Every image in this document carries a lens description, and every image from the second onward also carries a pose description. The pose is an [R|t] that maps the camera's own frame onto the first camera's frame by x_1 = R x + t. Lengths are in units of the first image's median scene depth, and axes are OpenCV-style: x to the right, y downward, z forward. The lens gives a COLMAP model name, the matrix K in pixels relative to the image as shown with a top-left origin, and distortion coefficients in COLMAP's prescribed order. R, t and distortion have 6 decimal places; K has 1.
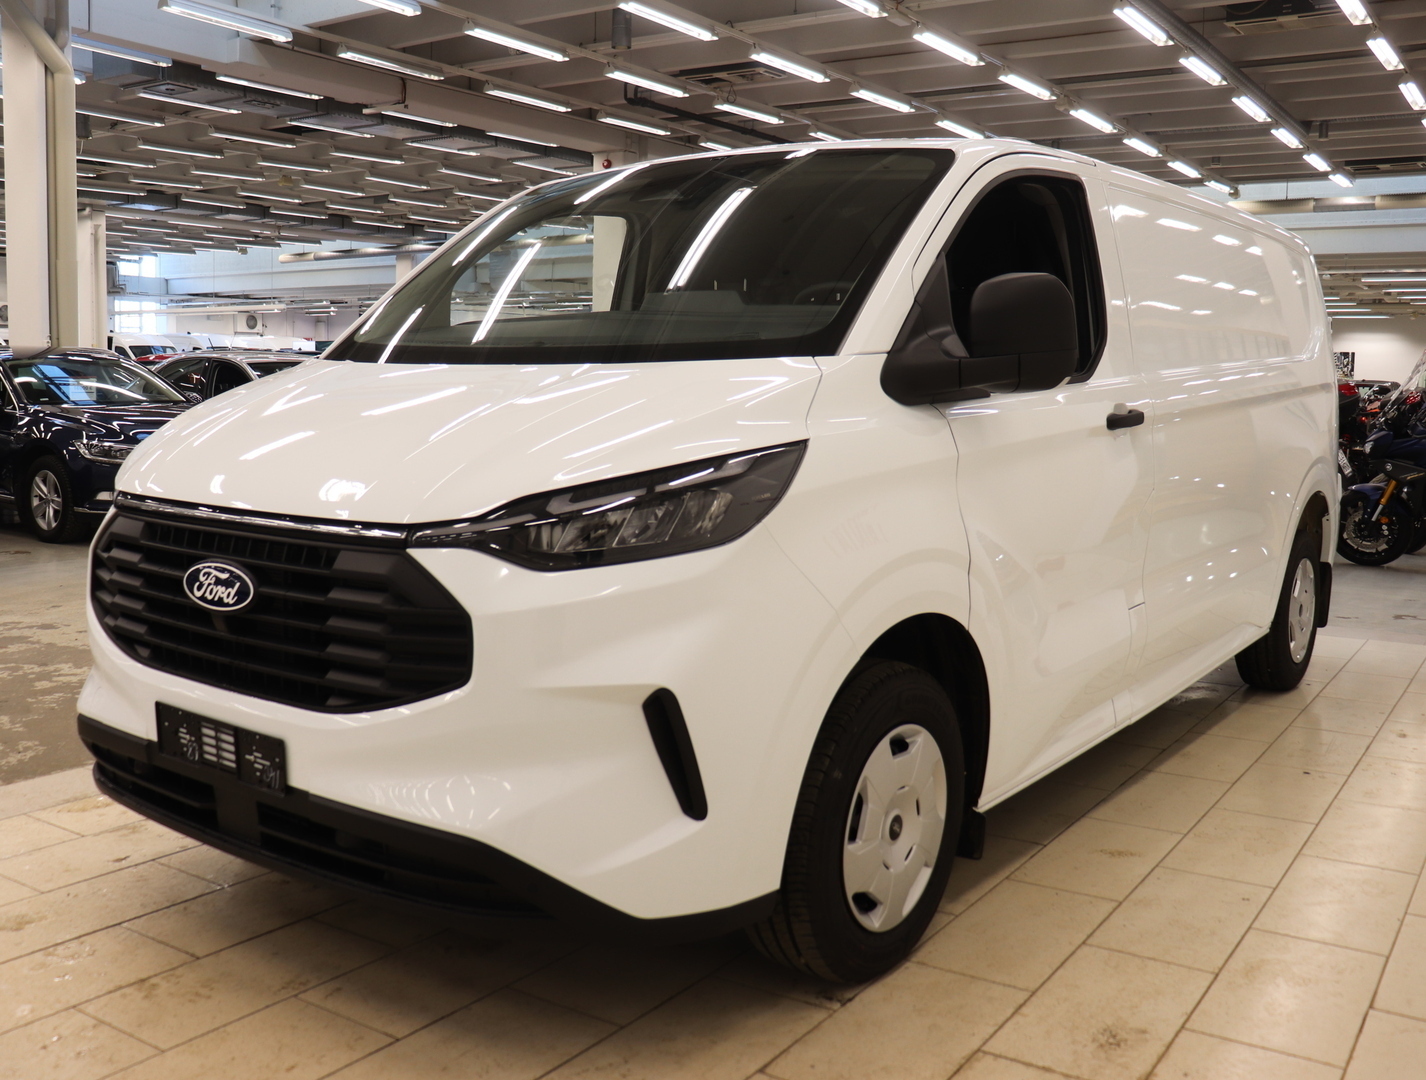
lens RADIAL K [[1423.4, 0, 713.0], [0, 1423.4, 540.0], [0, 0, 1]] dist [-0.099063, 0.008778]
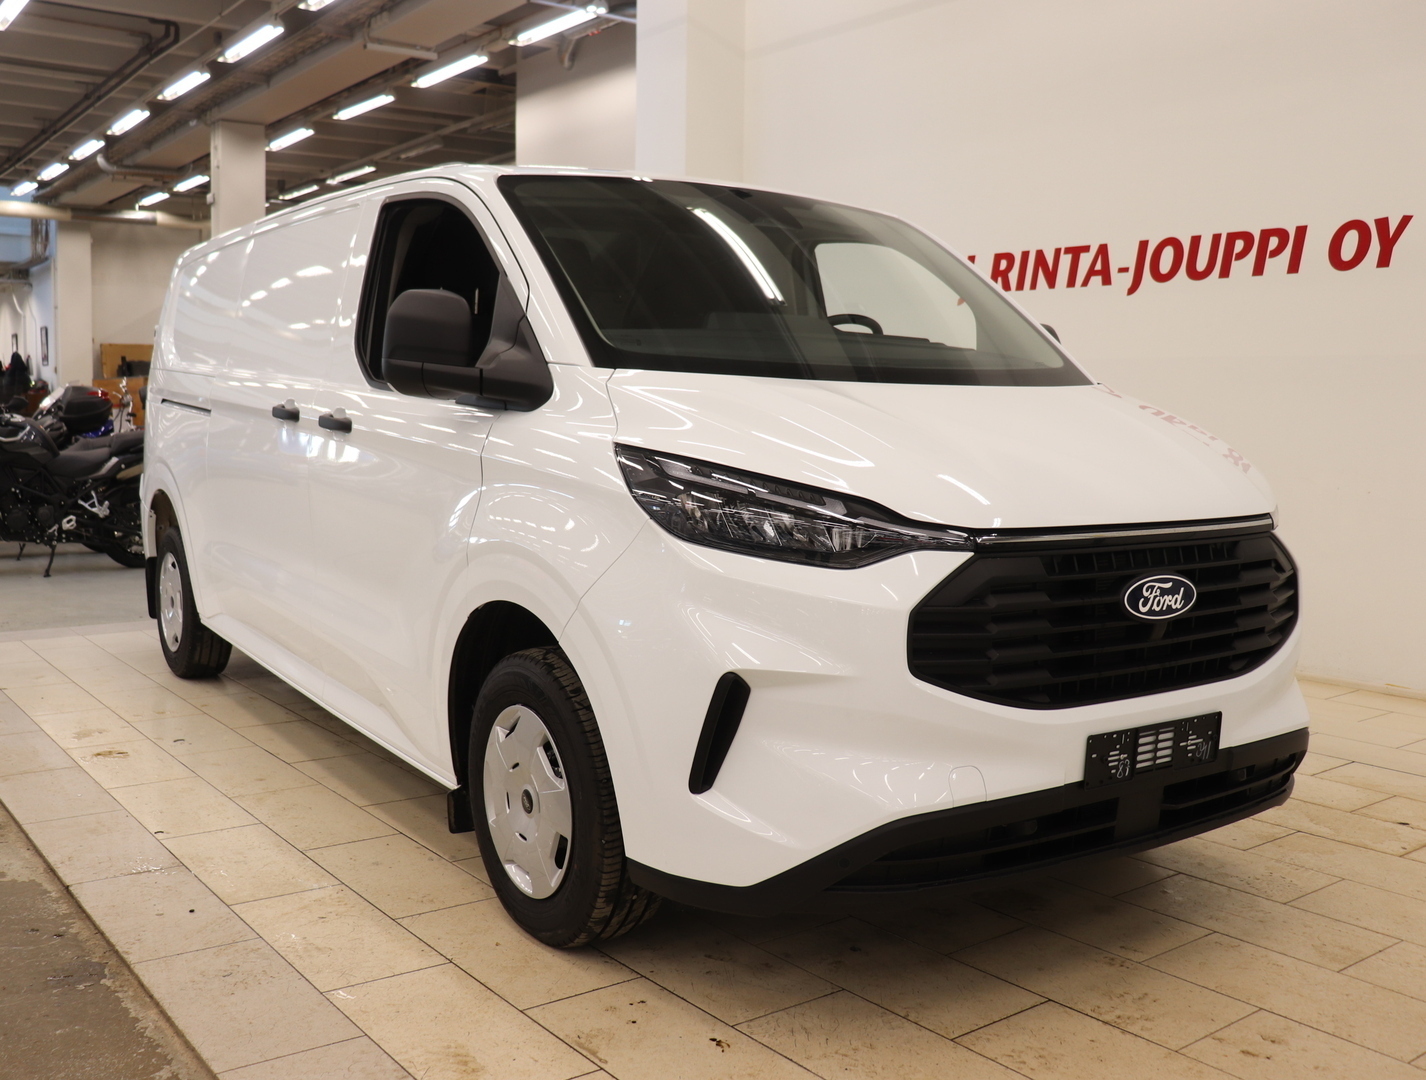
lens RADIAL K [[1383.4, 0, 713.0], [0, 1383.4, 540.0], [0, 0, 1]] dist [-0.116484, 0.013299]
pose [[0.330869, -0.106539, 0.937643, -1.410951], [0.110990, 0.991104, 0.073448, -0.121610], [-0.937127, 0.079767, 0.339750, 0.951730]]
